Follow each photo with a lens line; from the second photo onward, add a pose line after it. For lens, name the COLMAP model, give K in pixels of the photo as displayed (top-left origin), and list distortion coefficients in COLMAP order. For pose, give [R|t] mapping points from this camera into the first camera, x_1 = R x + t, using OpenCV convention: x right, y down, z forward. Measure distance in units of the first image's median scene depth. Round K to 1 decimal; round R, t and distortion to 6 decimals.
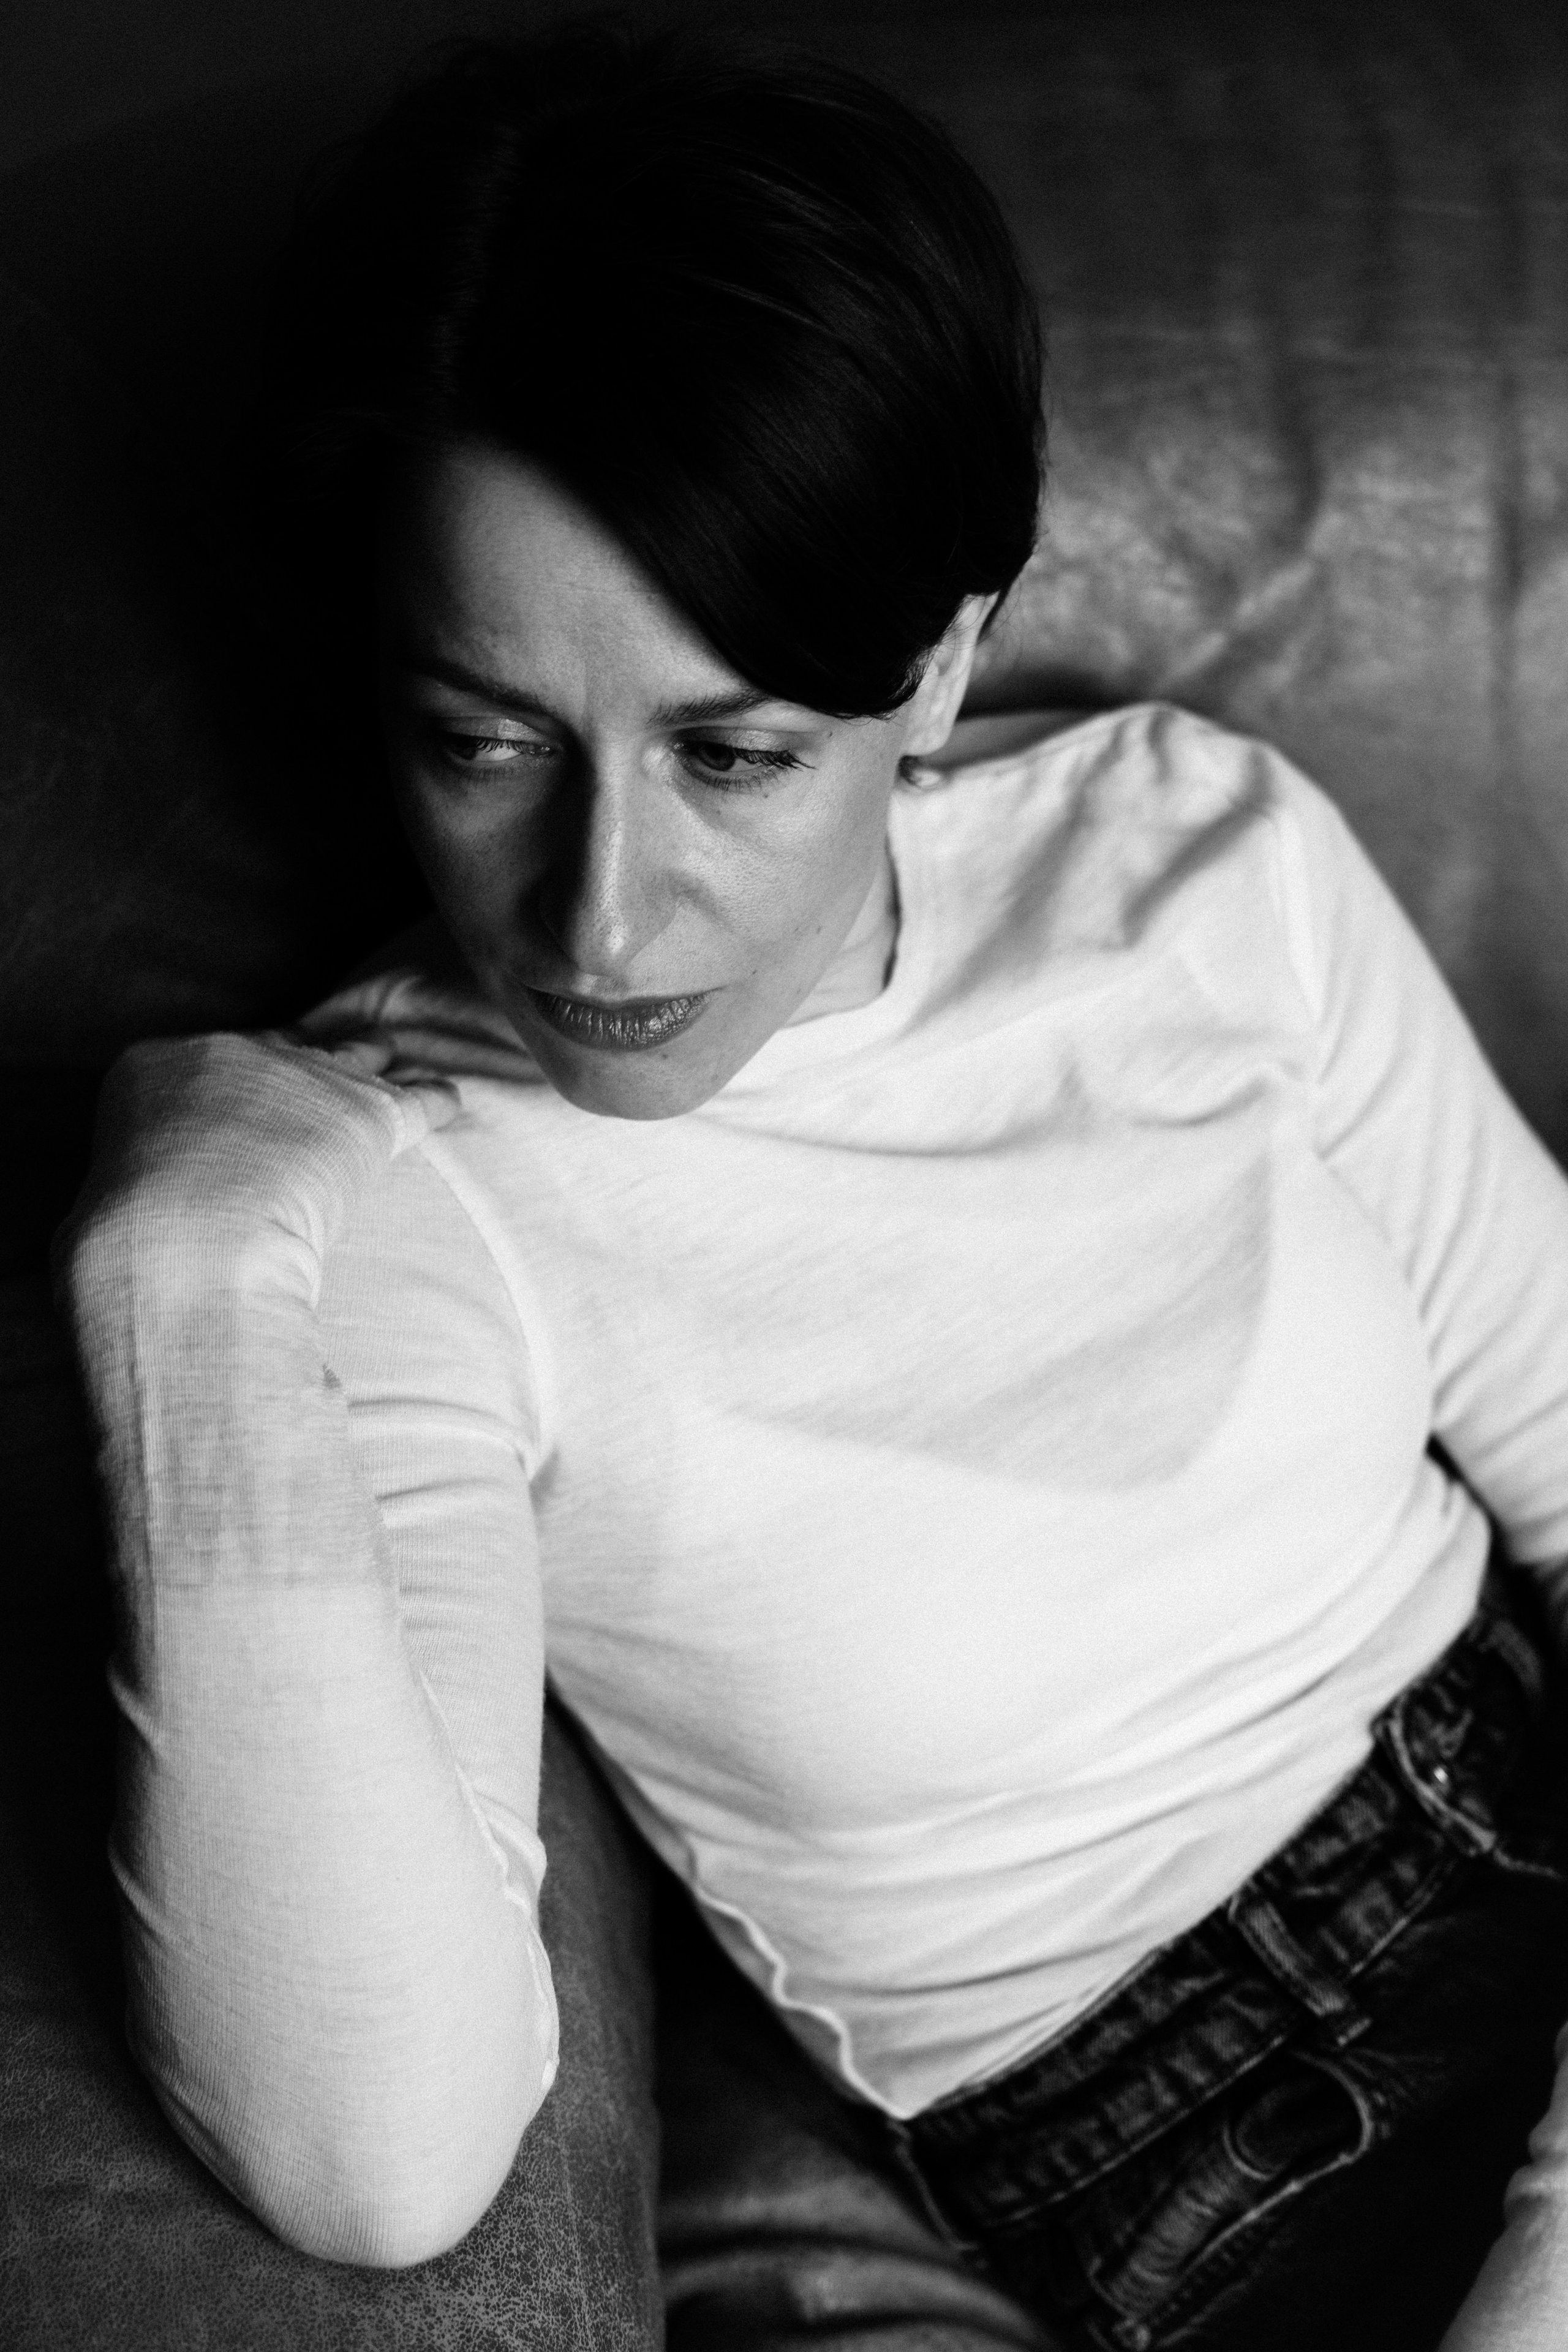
lens RADIAL K [[5001.6, 0, 784.0], [0, 5001.6, 1176.0], [0, 0, 1]] dist [0.334066, -2.572521]
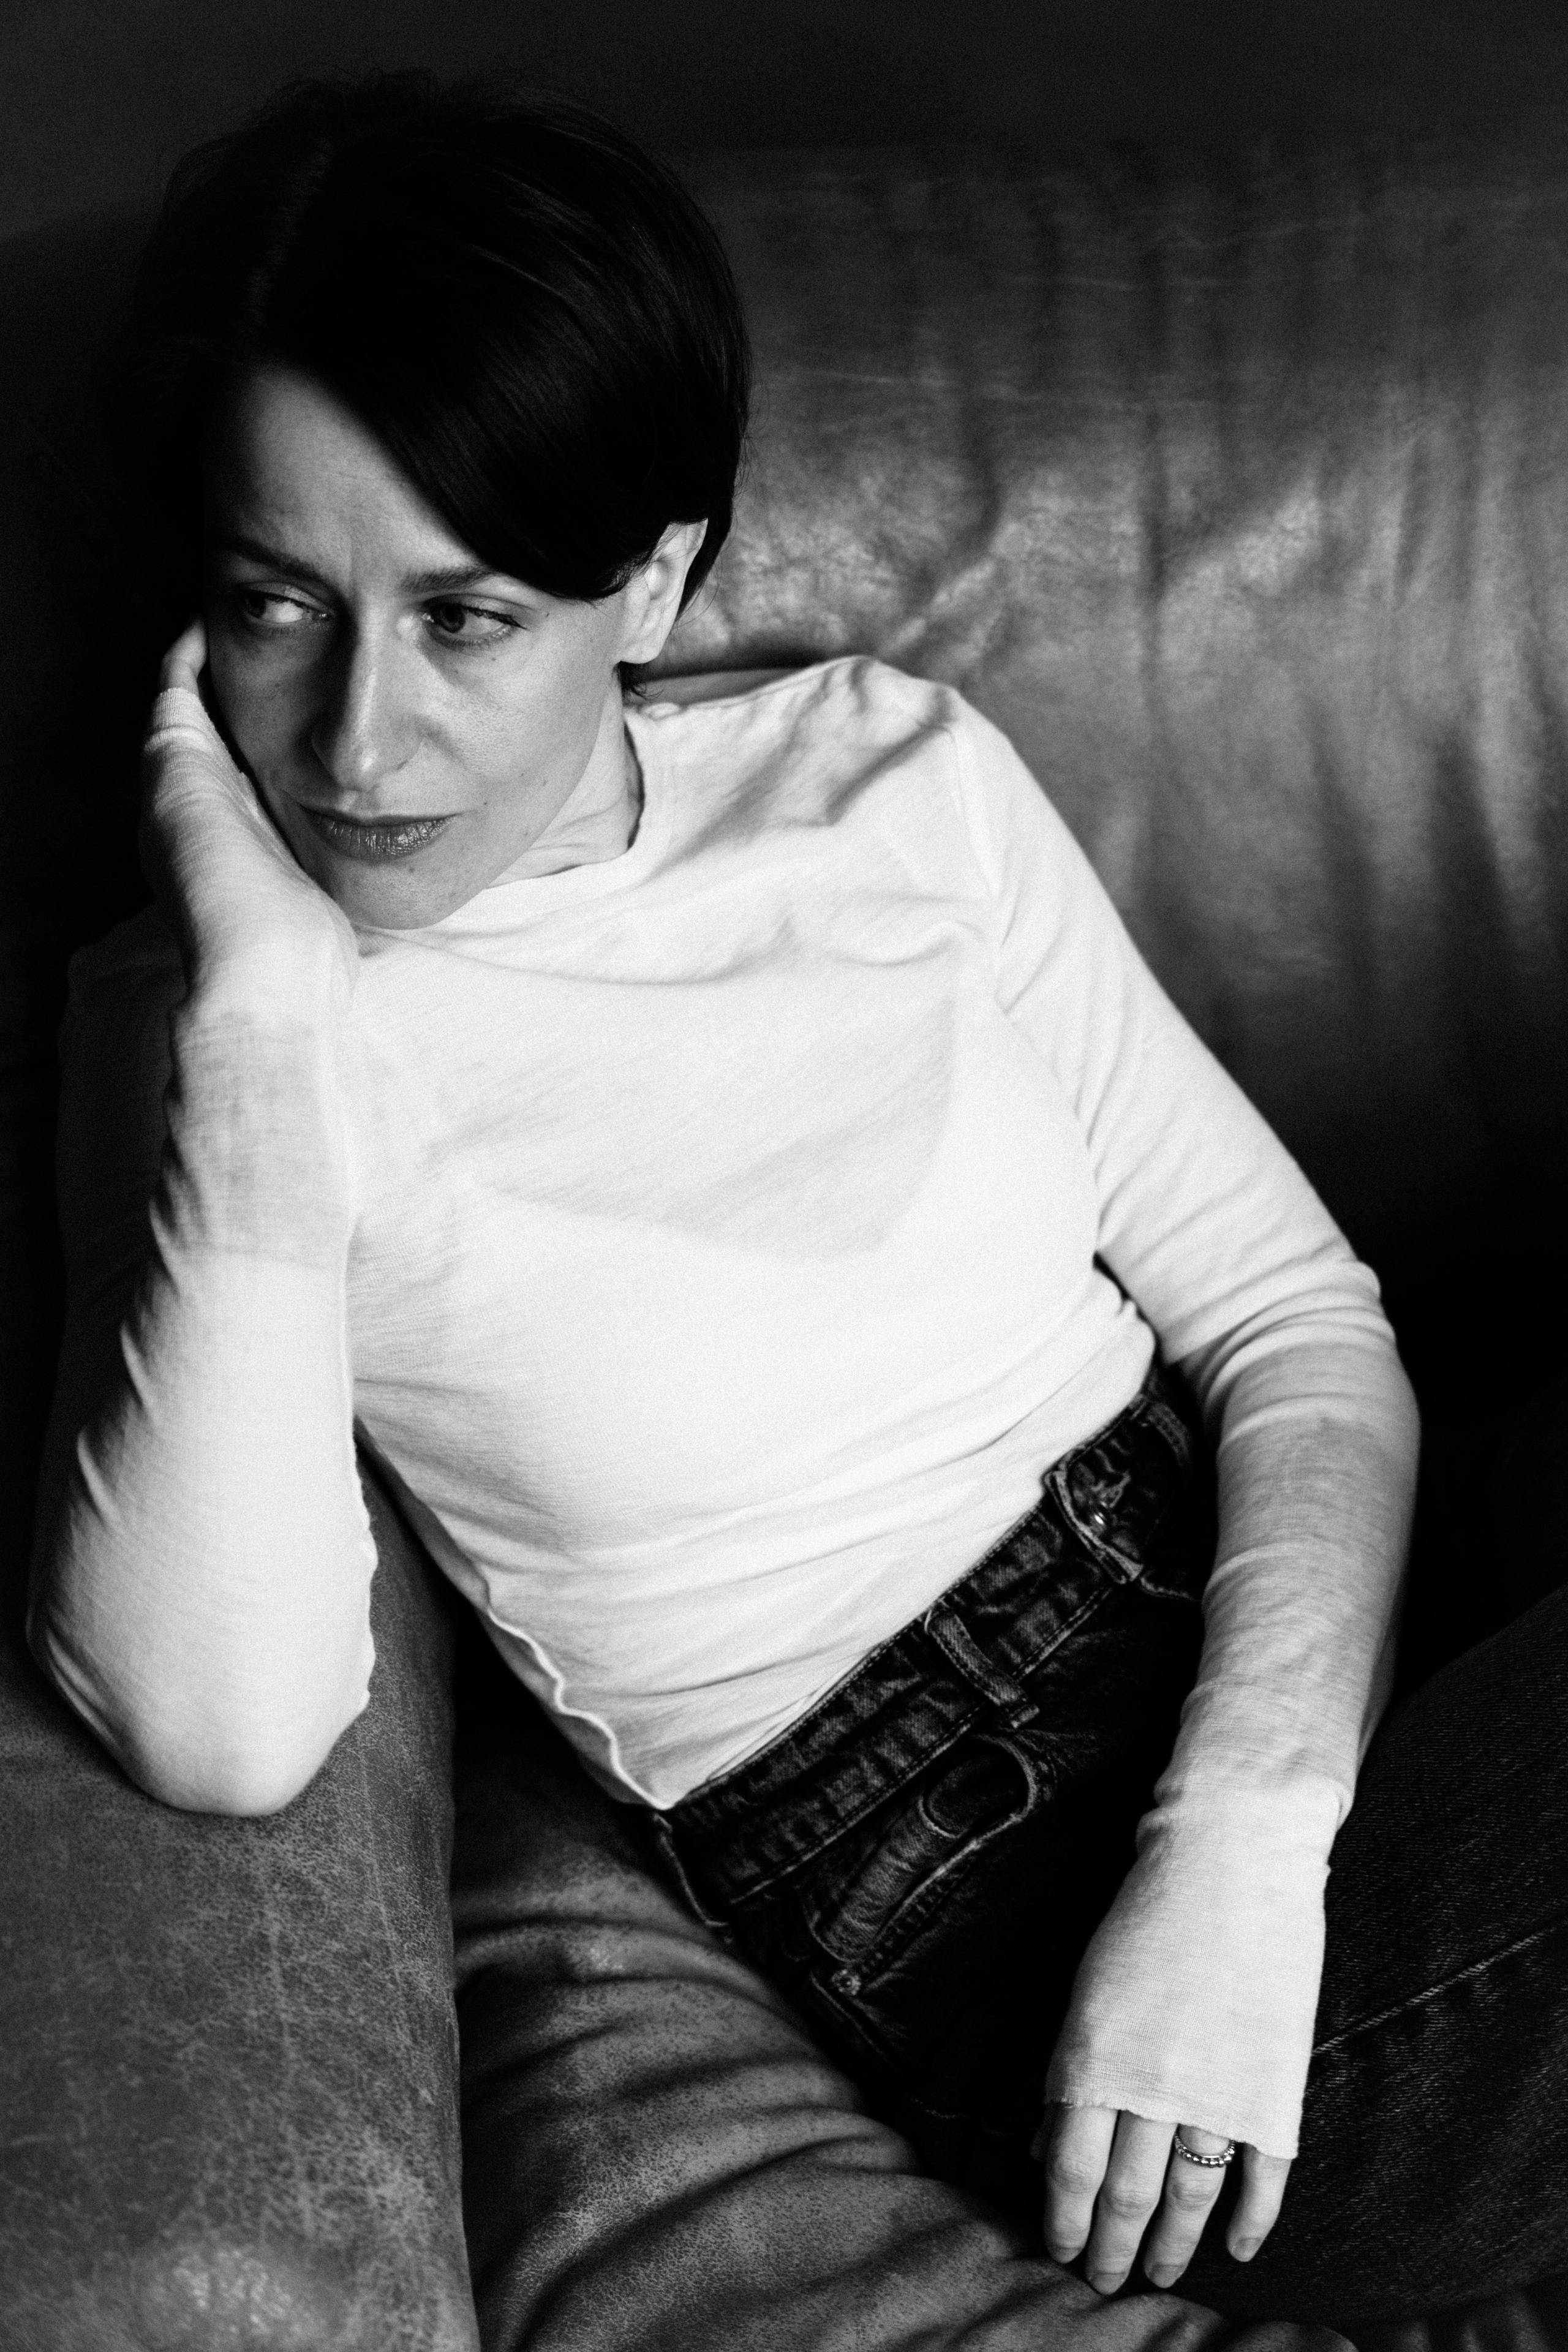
lens RADIAL K [[5001.6, 0, 784.0], [0, 5001.6, 1176.0], [0, 0, 1]] dist [0.334066, -2.572521]
pose [[0.999943, -0.010388, 0.002418, 0.052149], [0.010558, 0.996212, -0.086310, 0.141166], [-0.001512, 0.086331, 0.996265, -0.221749]]
